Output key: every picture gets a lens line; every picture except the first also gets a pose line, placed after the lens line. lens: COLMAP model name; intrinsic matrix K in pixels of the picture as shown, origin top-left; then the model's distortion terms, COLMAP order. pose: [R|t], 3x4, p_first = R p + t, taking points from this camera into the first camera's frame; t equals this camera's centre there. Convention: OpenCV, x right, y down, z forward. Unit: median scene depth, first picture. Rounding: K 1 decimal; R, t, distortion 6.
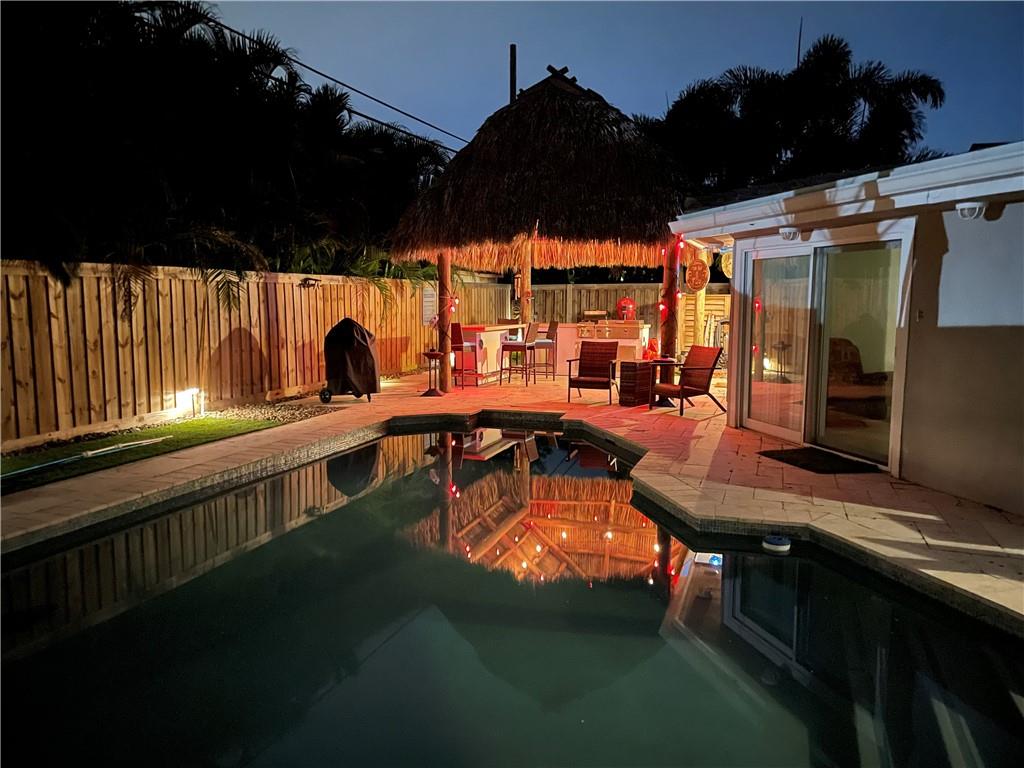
lens RADIAL K [[765.3, 0, 512.0], [0, 765.3, 384.0], [0, 0, 1]] dist [0.089855, -0.120270]
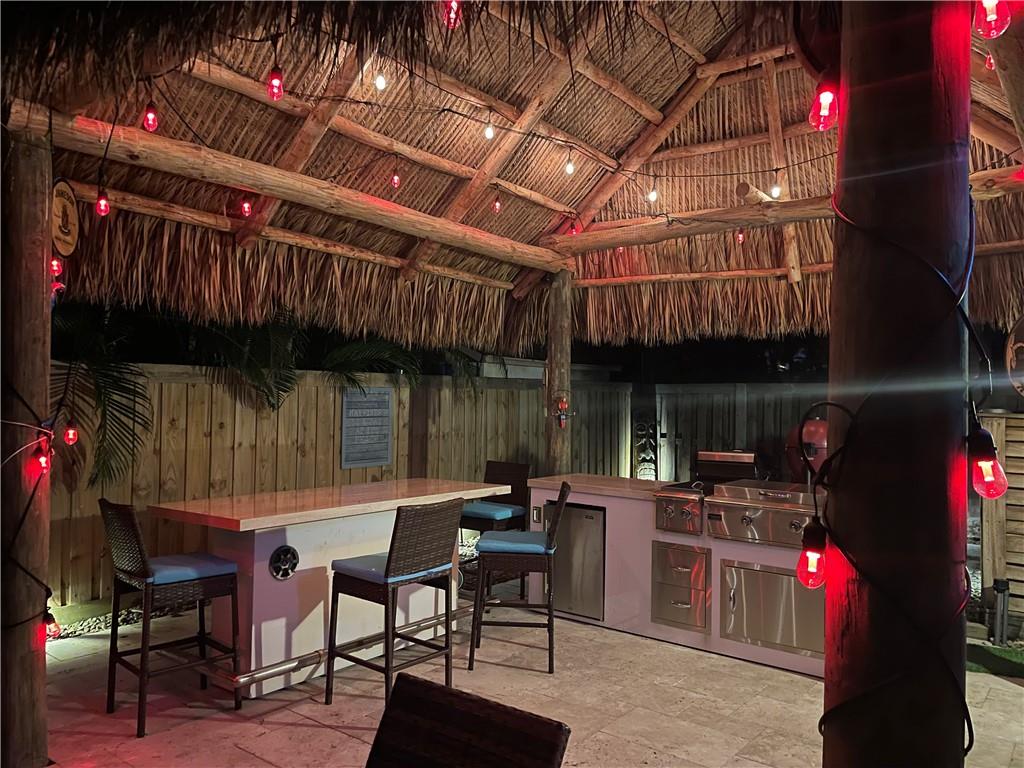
lens RADIAL K [[765.3, 0, 512.0], [0, 765.3, 384.0], [0, 0, 1]] dist [0.089855, -0.120270]
pose [[0.948768, 0.007111, -0.315894, 0.154938], [-0.047931, 0.991416, -0.121641, -0.090903], [0.312317, 0.130550, 0.940965, 0.716577]]
